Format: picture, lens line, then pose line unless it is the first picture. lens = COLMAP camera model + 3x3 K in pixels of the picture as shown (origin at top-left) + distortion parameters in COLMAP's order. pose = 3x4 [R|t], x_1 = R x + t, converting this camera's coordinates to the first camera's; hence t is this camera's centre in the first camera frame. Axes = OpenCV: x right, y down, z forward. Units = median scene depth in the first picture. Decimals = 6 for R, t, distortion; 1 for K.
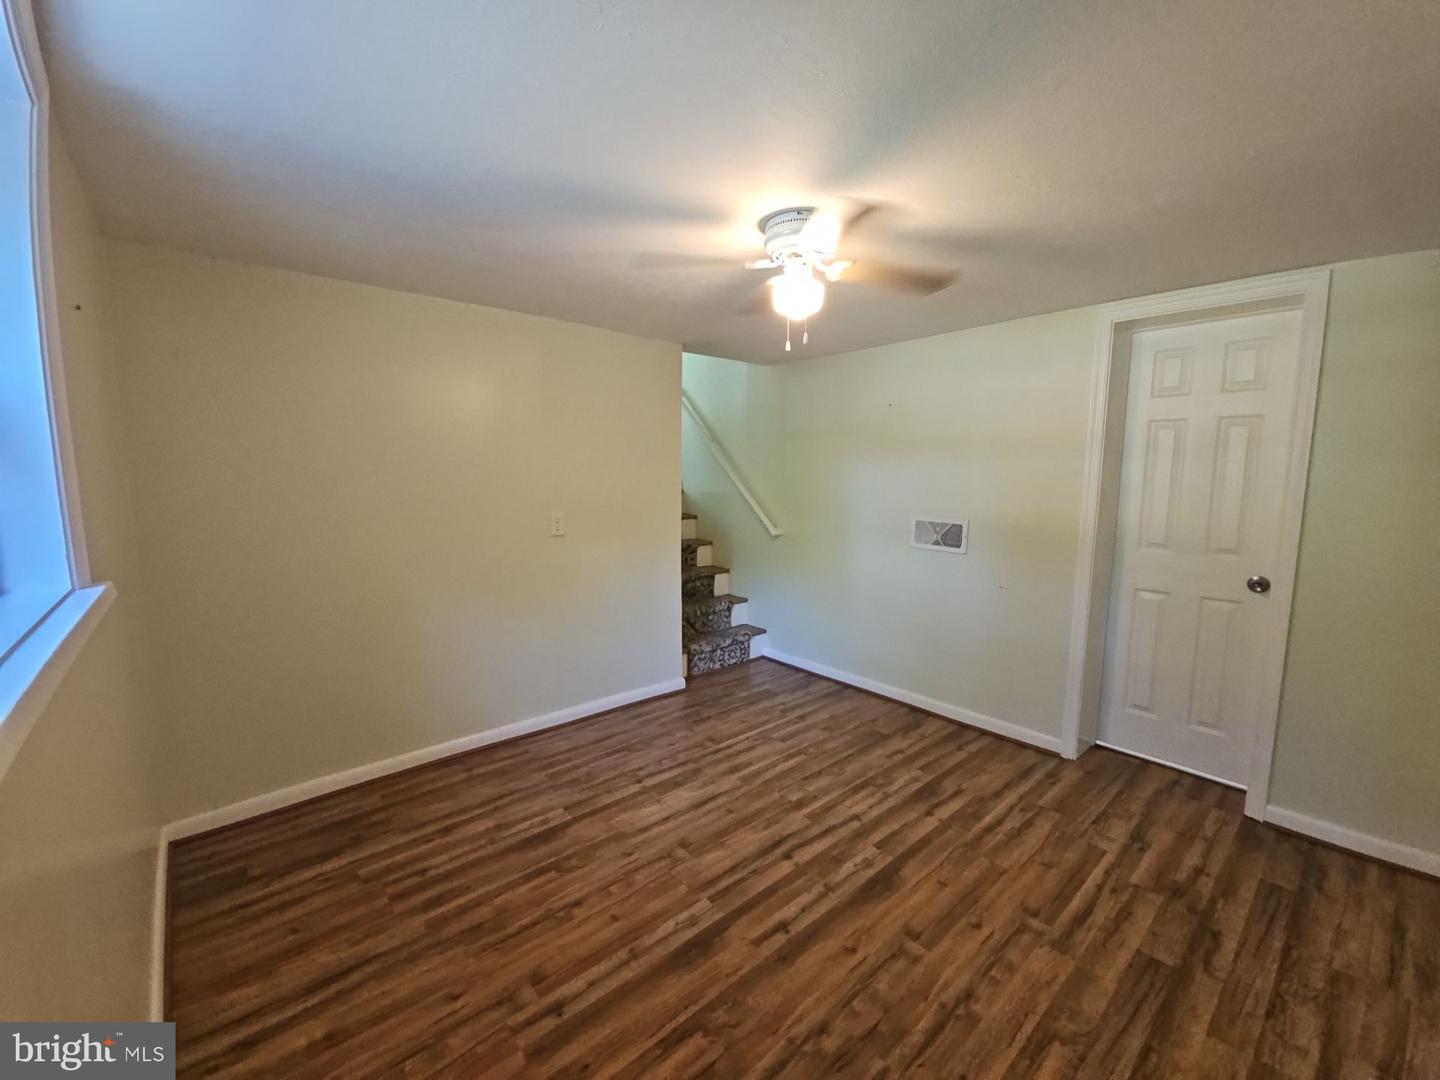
lens RADIAL K [[585.1, 0, 720.0], [0, 585.1, 534.1], [0, 0, 1]] dist [0.003946, -0.004393]
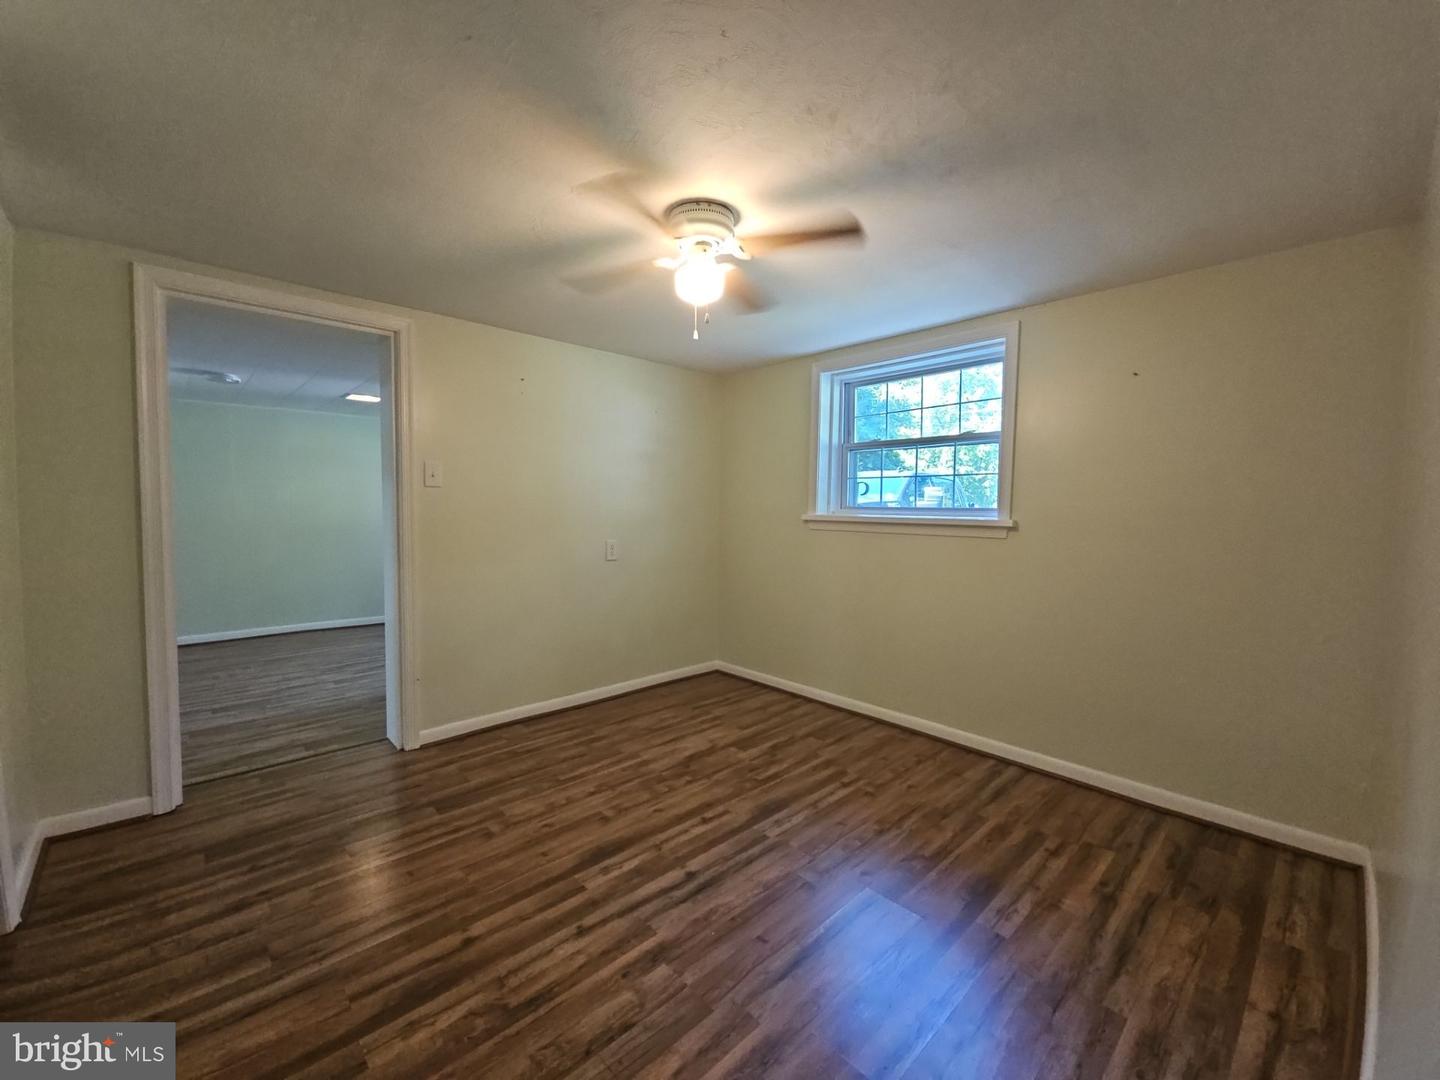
lens RADIAL K [[585.1, 0, 723.3], [0, 585.1, 537.9], [0, 0, 1]] dist [0.003946, -0.004393]
pose [[-0.998952, -0.013591, -0.043704, 0.114029], [-0.020543, 0.986447, 0.162789, -0.115342], [0.040899, 0.163517, -0.985692, 1.844591]]
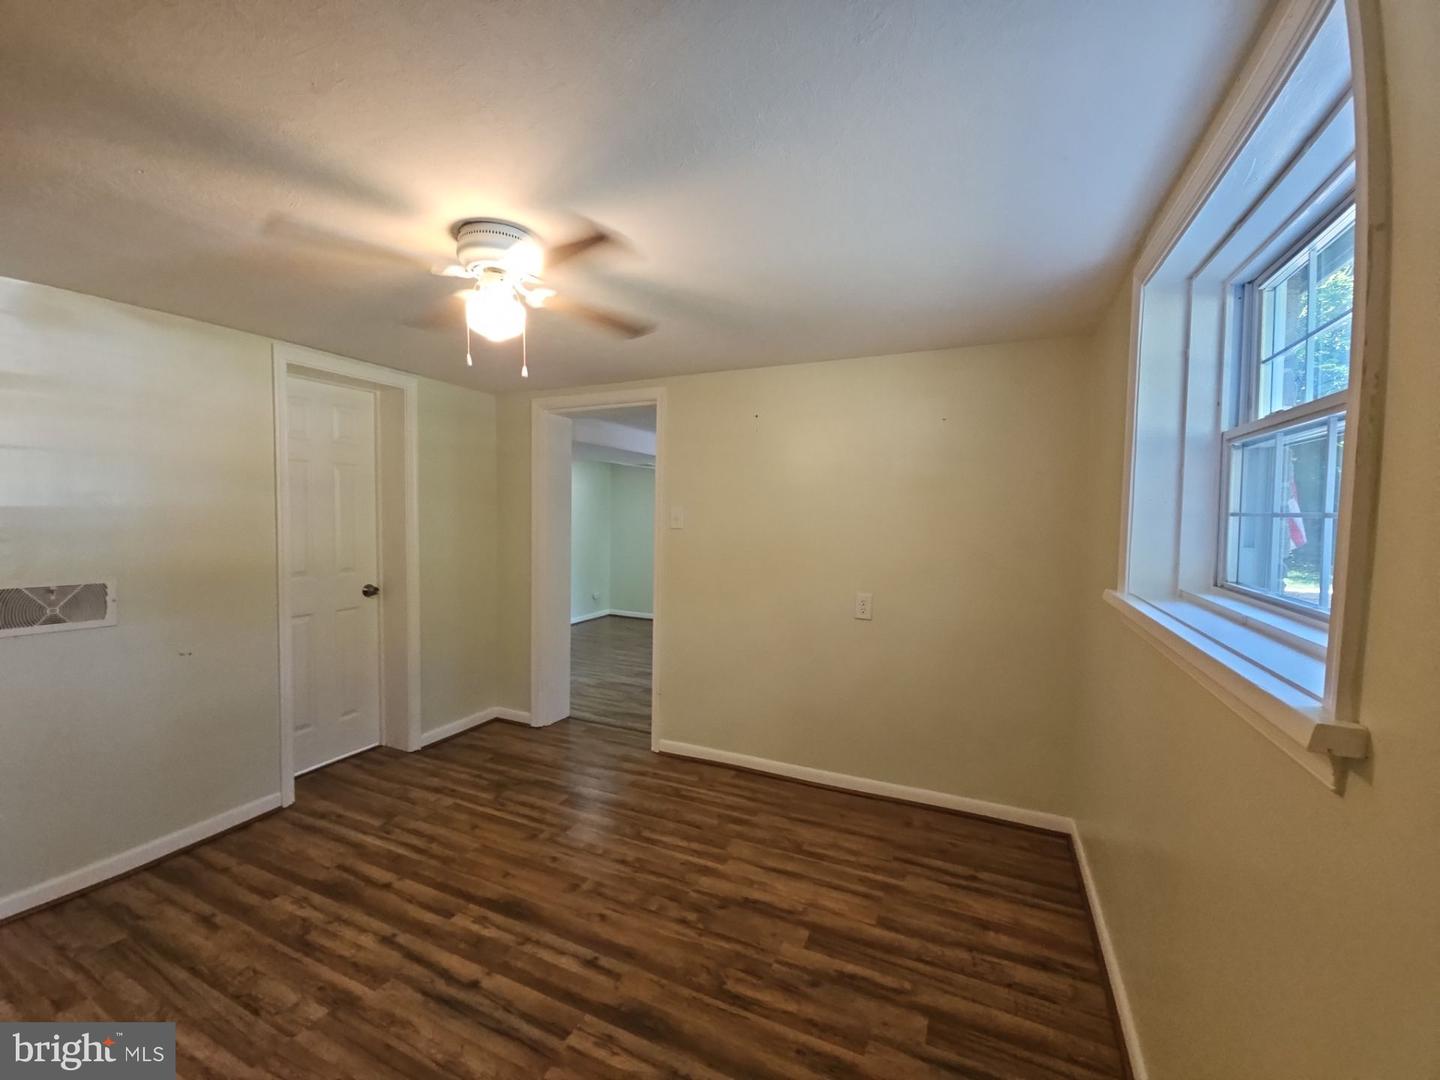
lens RADIAL K [[585.1, 0, 712.9], [0, 585.1, 536.9], [0, 0, 1]] dist [0.003946, -0.004393]
pose [[-0.409527, -0.047062, 0.911083, -0.734895], [0.085517, 0.992291, 0.089696, -0.104536], [-0.908281, 0.114646, -0.402345, 0.971925]]
